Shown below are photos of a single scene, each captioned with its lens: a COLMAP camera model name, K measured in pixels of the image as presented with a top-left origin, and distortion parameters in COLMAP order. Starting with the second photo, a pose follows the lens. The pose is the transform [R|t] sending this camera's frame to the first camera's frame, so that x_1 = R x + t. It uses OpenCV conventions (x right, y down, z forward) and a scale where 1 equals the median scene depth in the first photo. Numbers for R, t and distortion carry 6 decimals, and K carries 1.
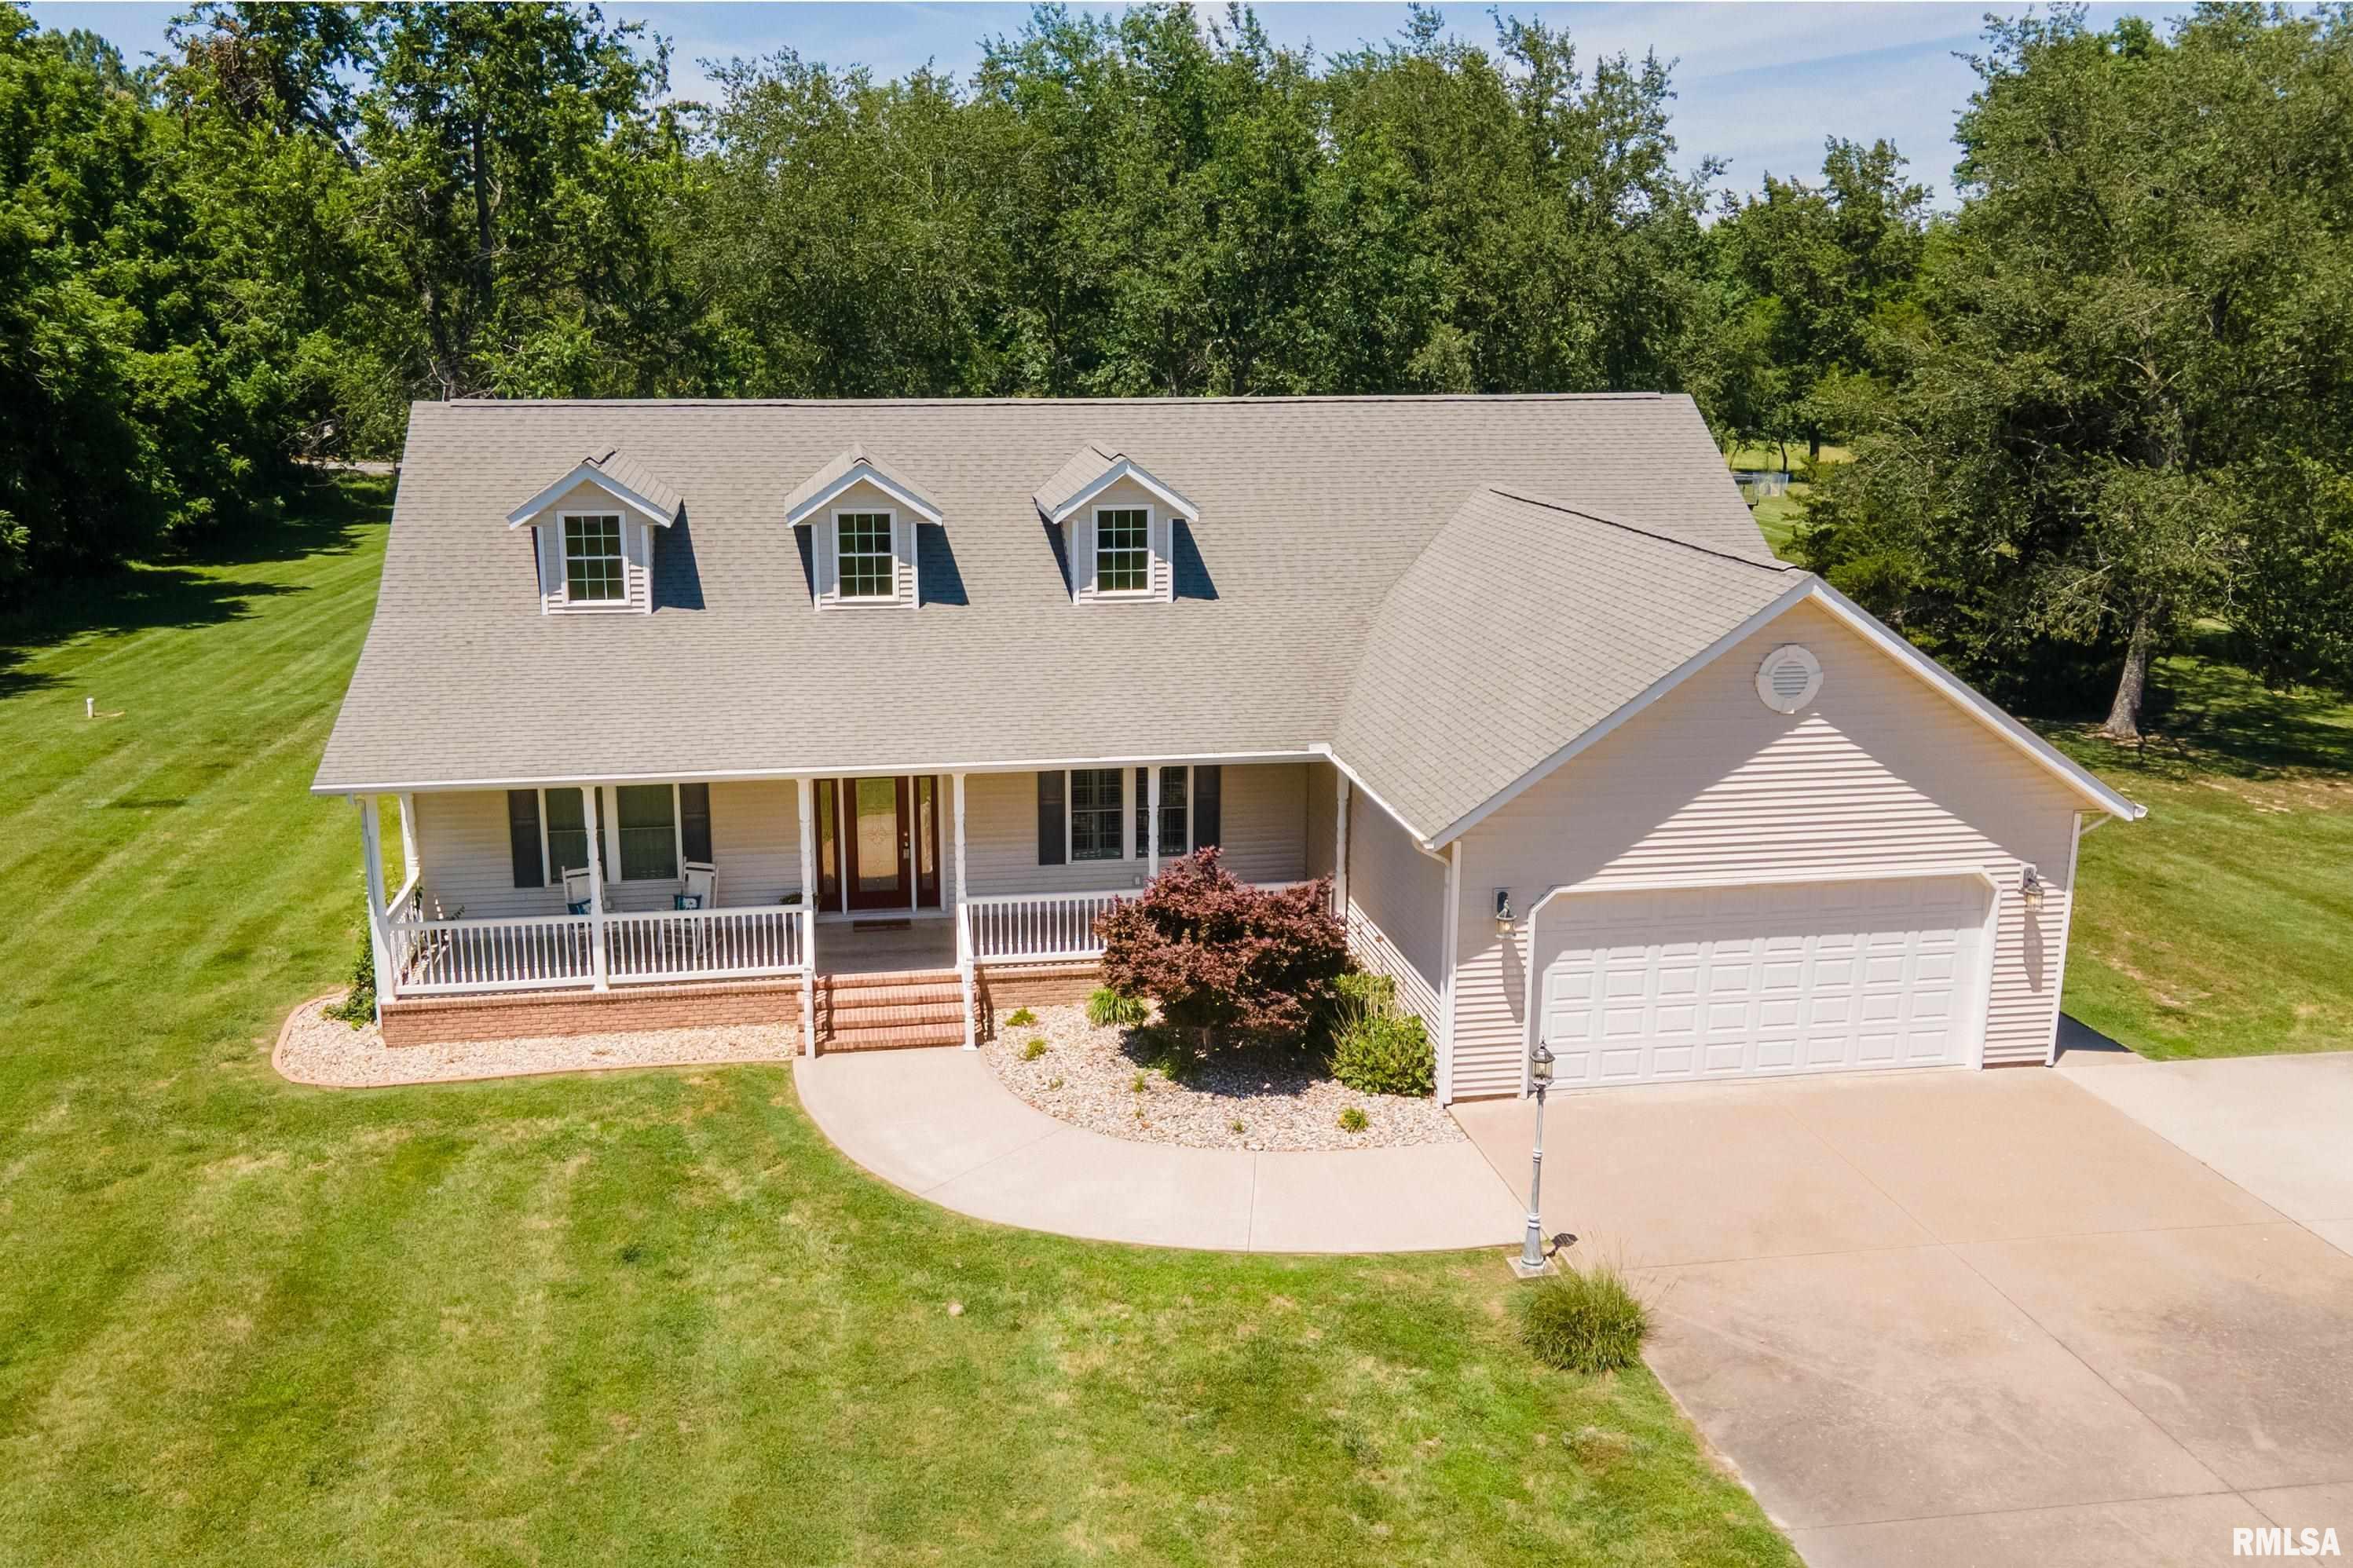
lens RADIAL K [[2281.1, 0, 1135.6], [0, 2281.1, 781.4], [0, 0, 1]] dist [0.039675, 0.006620]
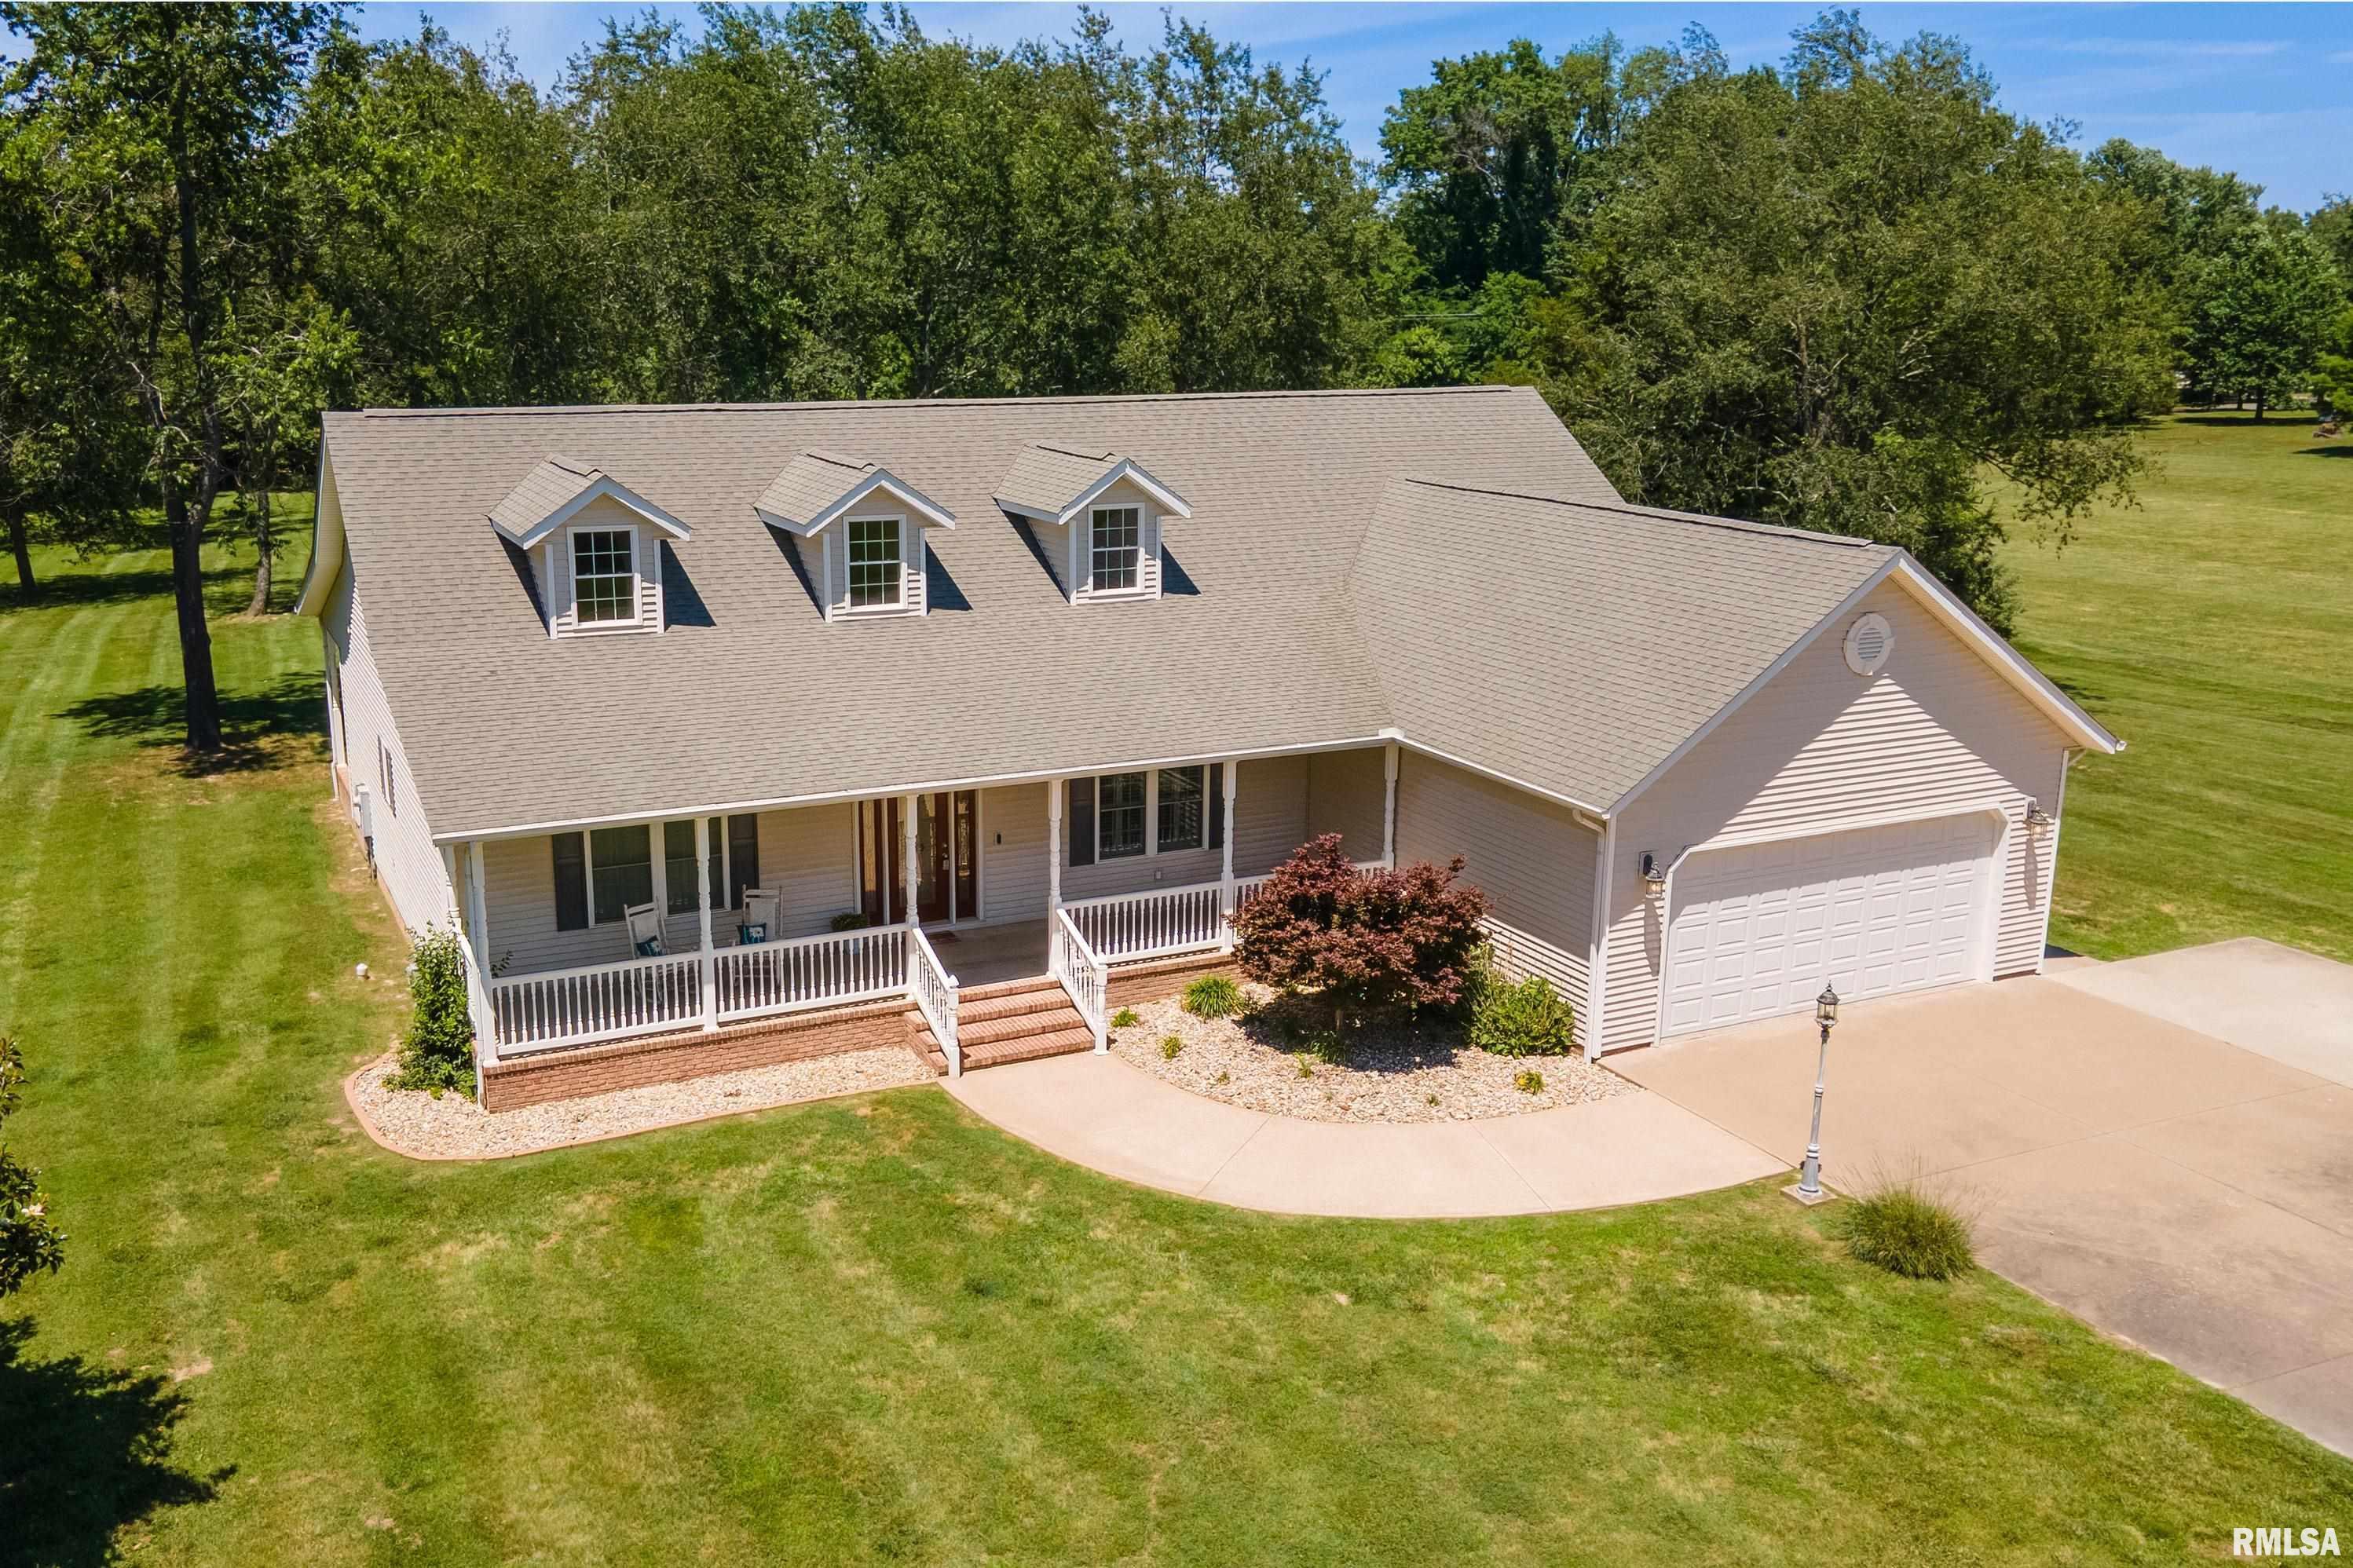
lens RADIAL K [[2281.1, 0, 1135.6], [0, 2281.1, 781.4], [0, 0, 1]] dist [0.039675, 0.006620]
pose [[0.954623, -0.063347, 0.291003, -0.355066], [0.061944, 0.997981, 0.014039, -0.015034], [-0.291304, 0.004624, 0.956619, 0.041591]]
